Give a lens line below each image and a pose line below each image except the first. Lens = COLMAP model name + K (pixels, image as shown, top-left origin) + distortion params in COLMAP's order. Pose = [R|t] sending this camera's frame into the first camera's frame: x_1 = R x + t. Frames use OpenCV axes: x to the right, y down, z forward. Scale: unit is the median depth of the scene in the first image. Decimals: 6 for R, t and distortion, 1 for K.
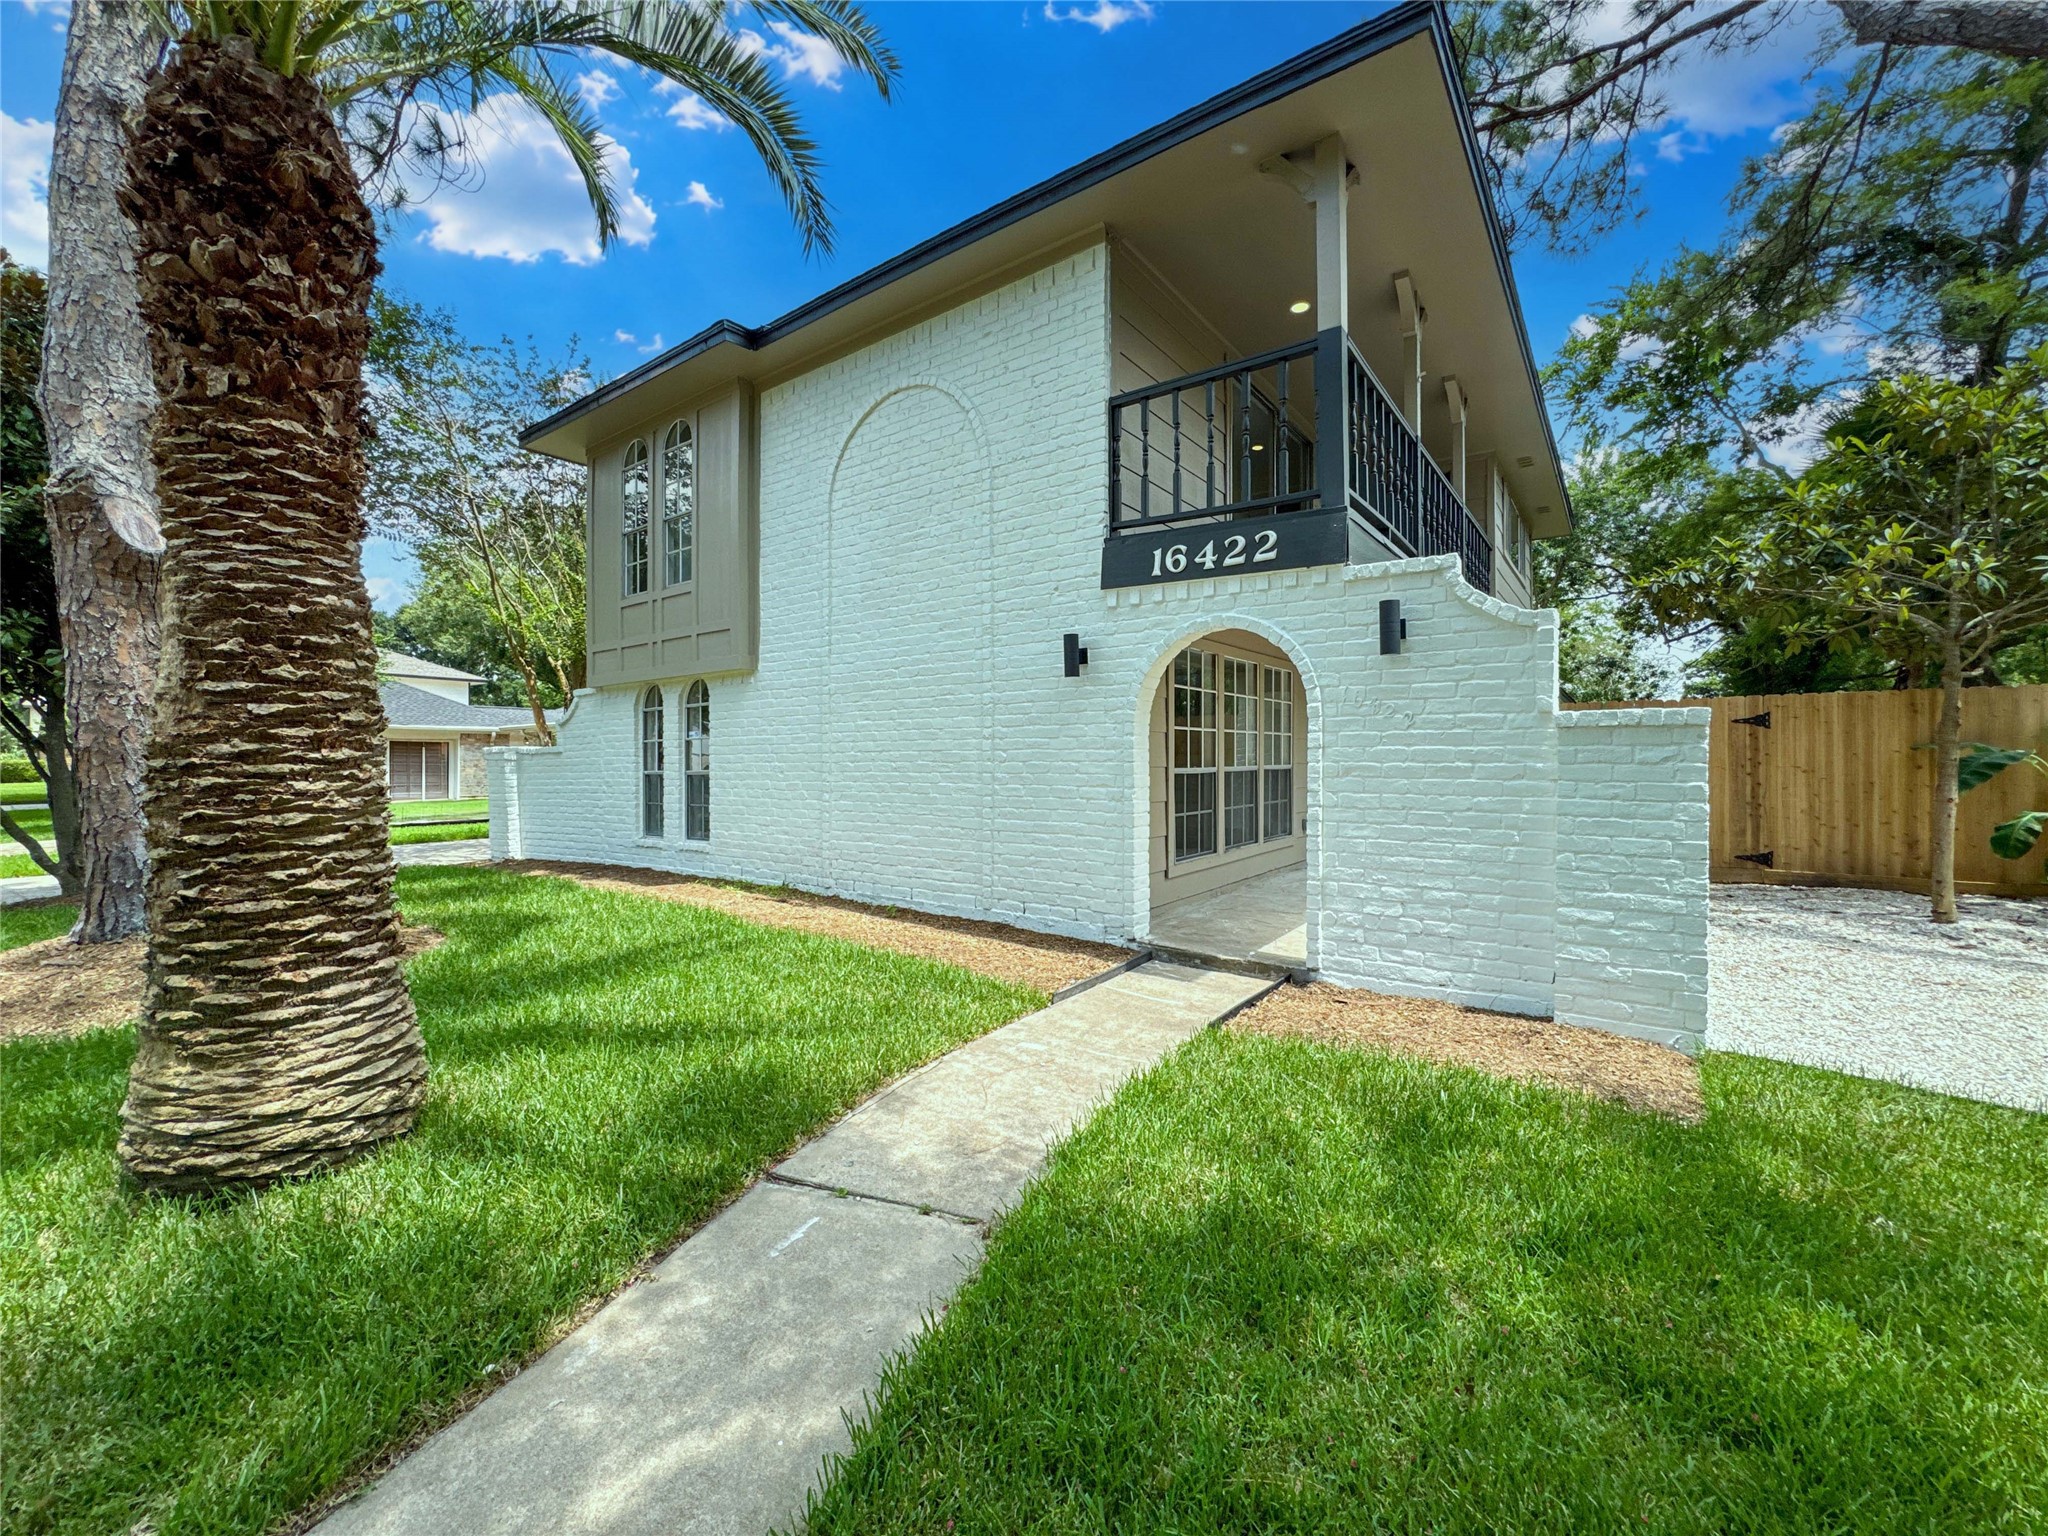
lens RADIAL K [[822.3, 0, 1024.0], [0, 822.3, 768.0], [0, 0, 1]] dist [-0.012215, 0.000151]
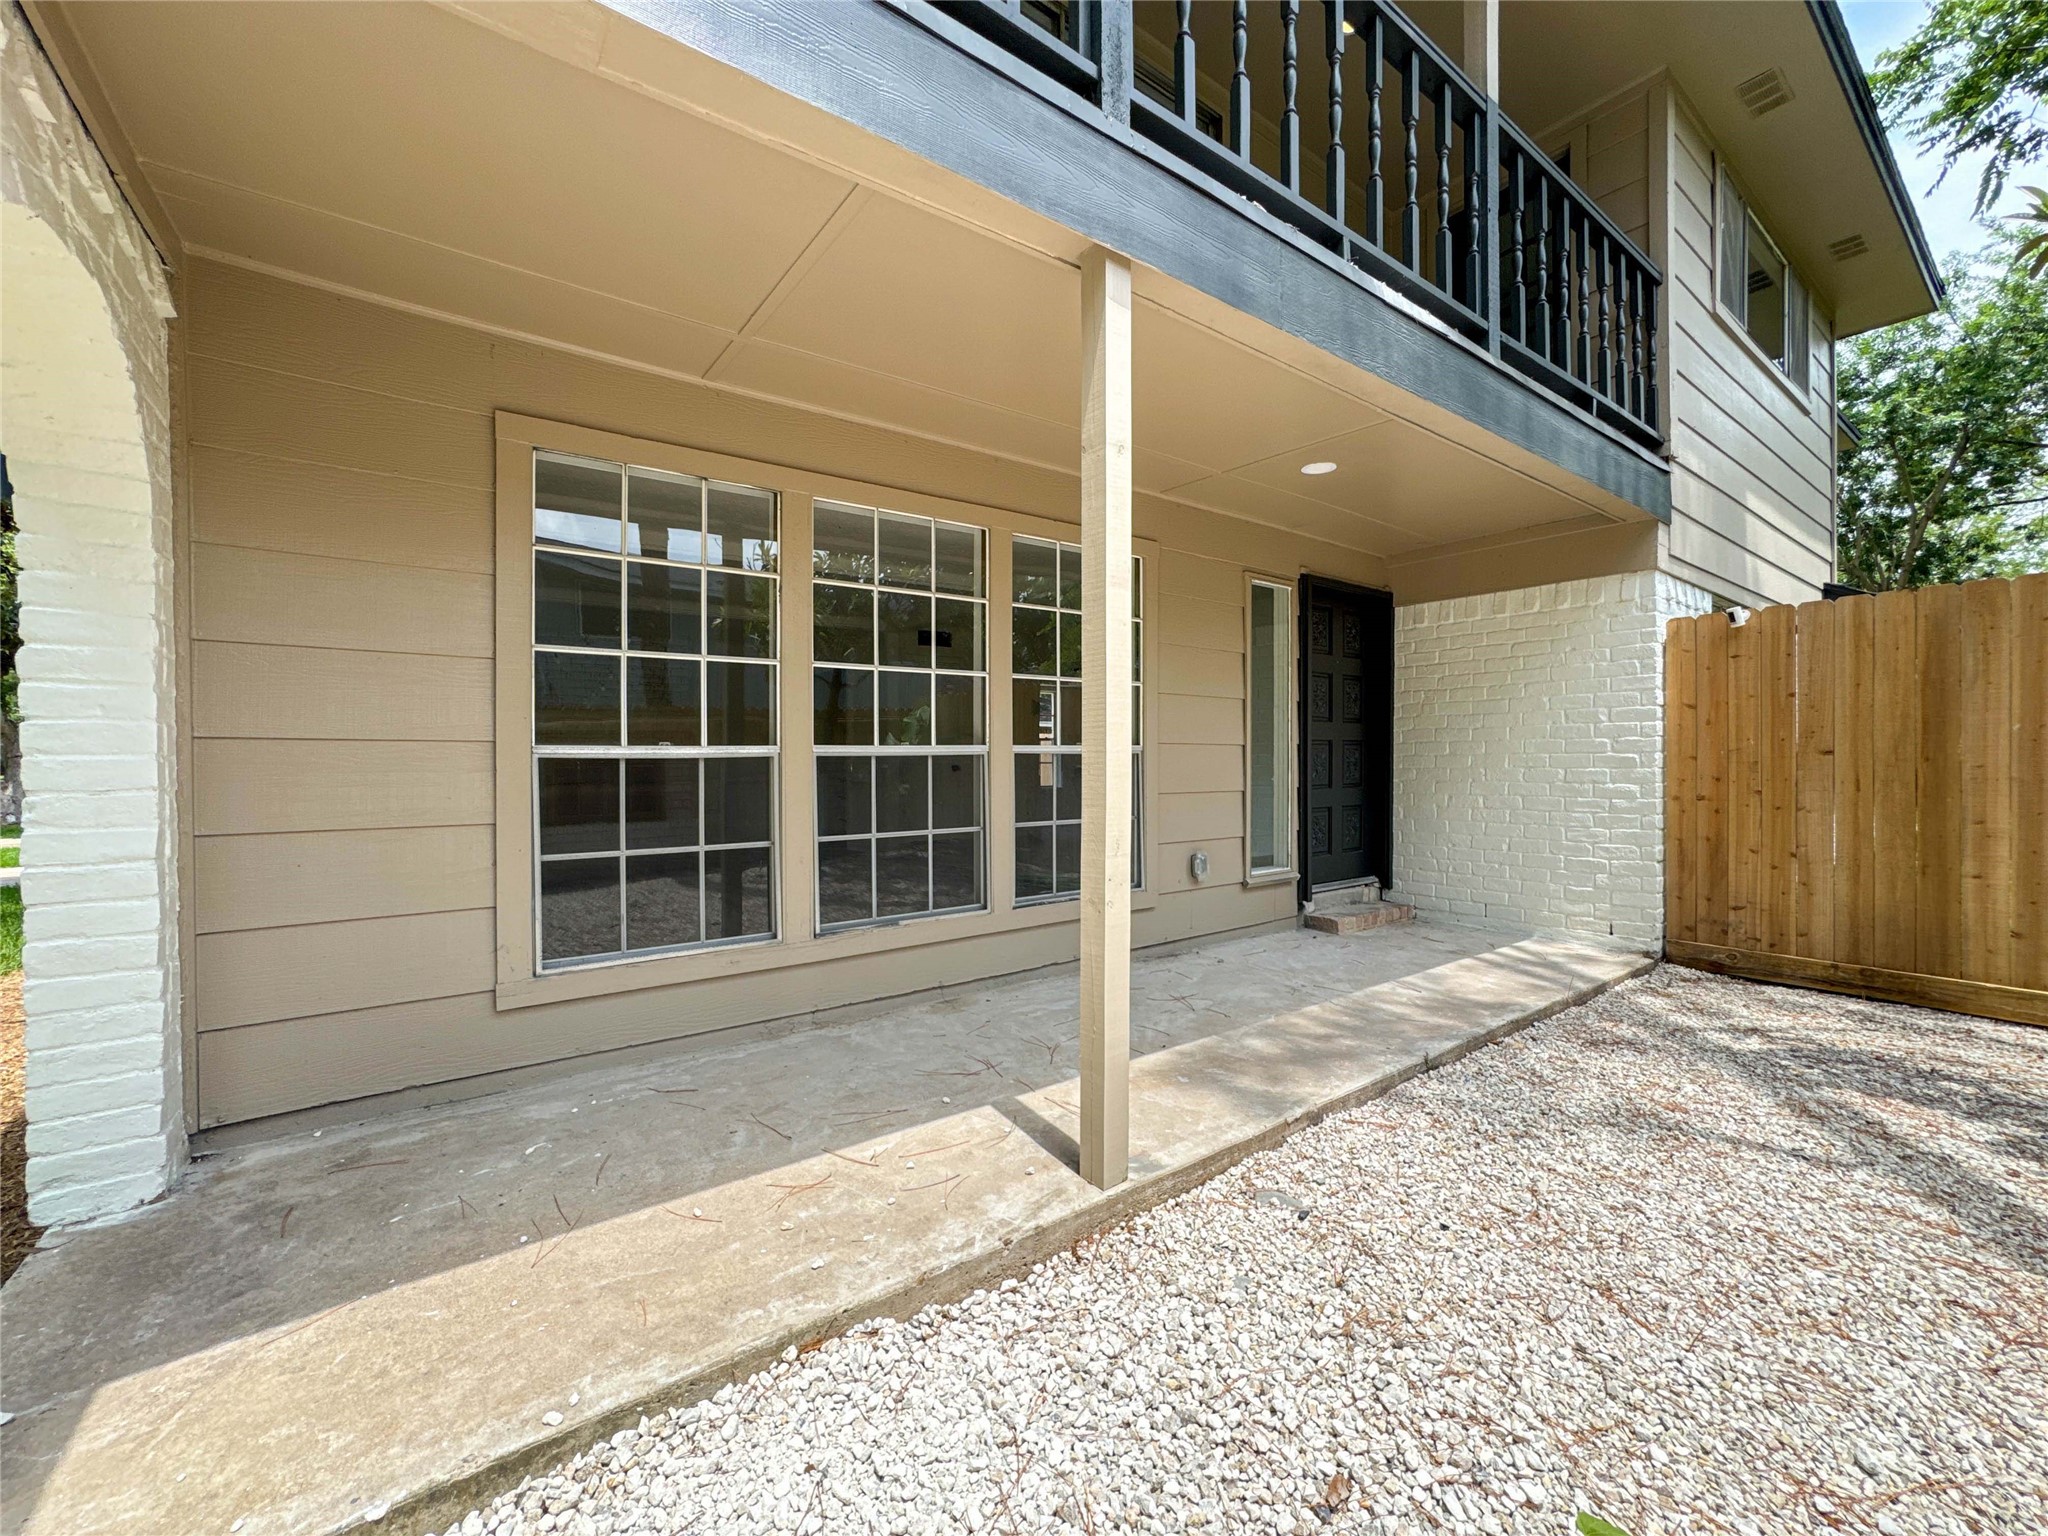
lens RADIAL K [[815.7, 0, 1024.0], [0, 815.7, 768.0], [0, 0, 1]] dist [-0.001732, 0.000007]
pose [[0.956304, -0.004188, -0.292343, 0.576212], [0.002256, 0.999973, -0.006943, 0.016627], [0.292365, 0.005980, 0.956288, 0.720274]]
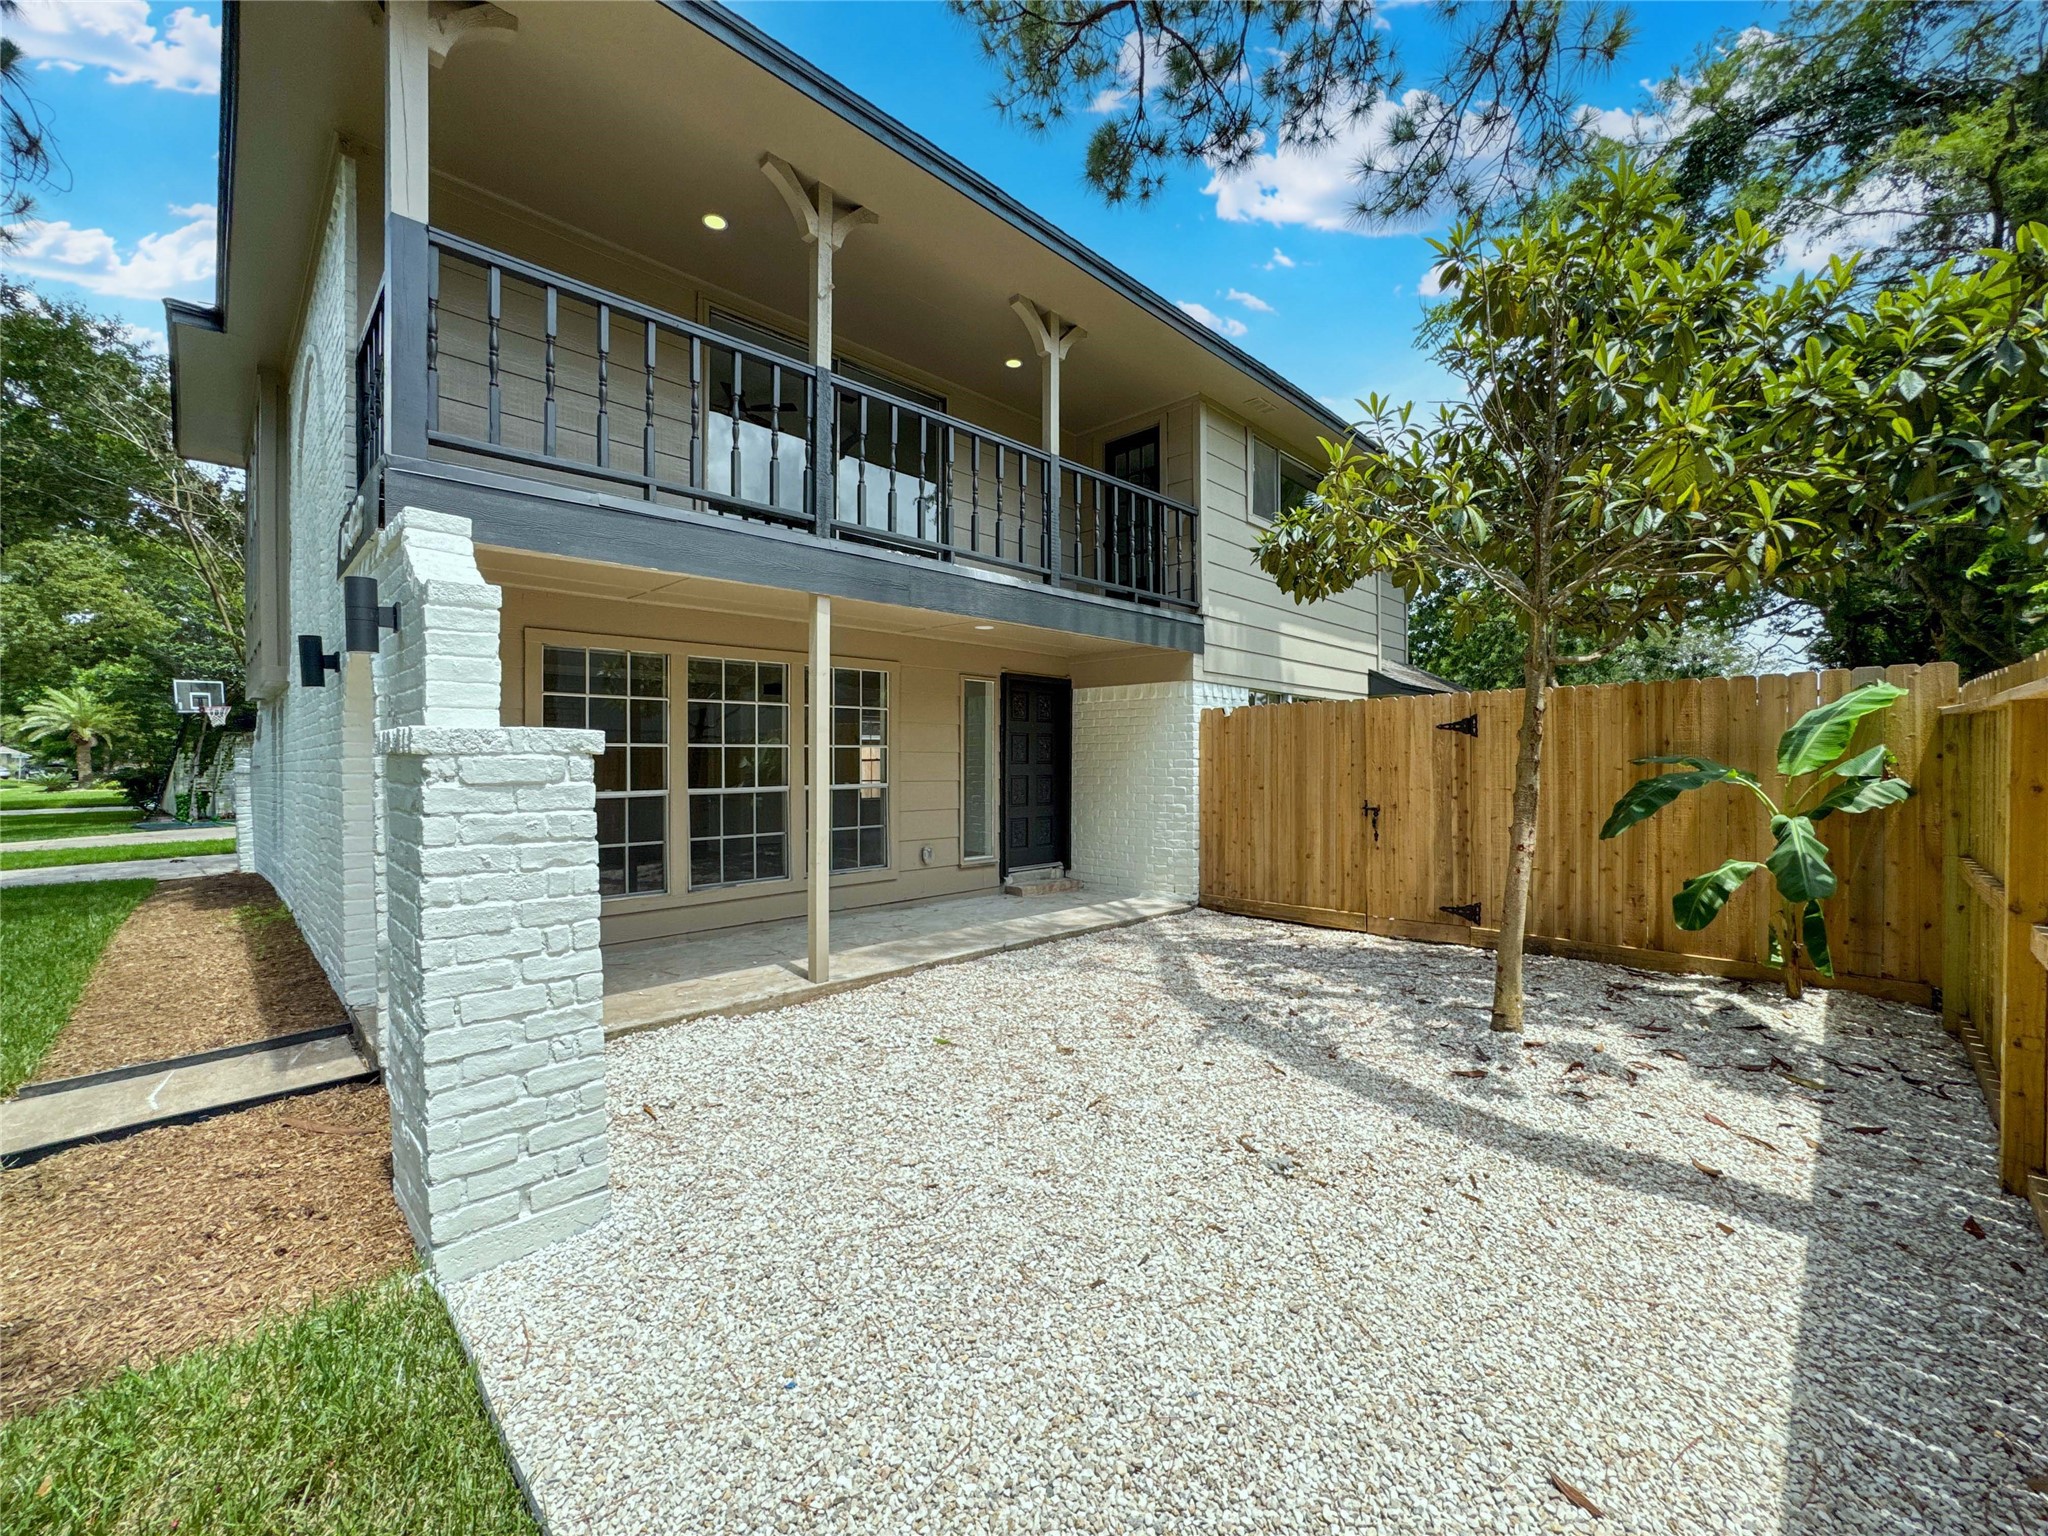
lens RADIAL K [[845.1, 0, 1024.0], [0, 845.1, 768.0], [0, 0, 1]] dist [-0.014769, 0.000021]
pose [[0.988357, -0.001879, -0.152139, 0.845951], [0.000720, 0.999970, -0.007673, -0.019580], [0.152148, 0.007474, 0.988329, 0.244175]]
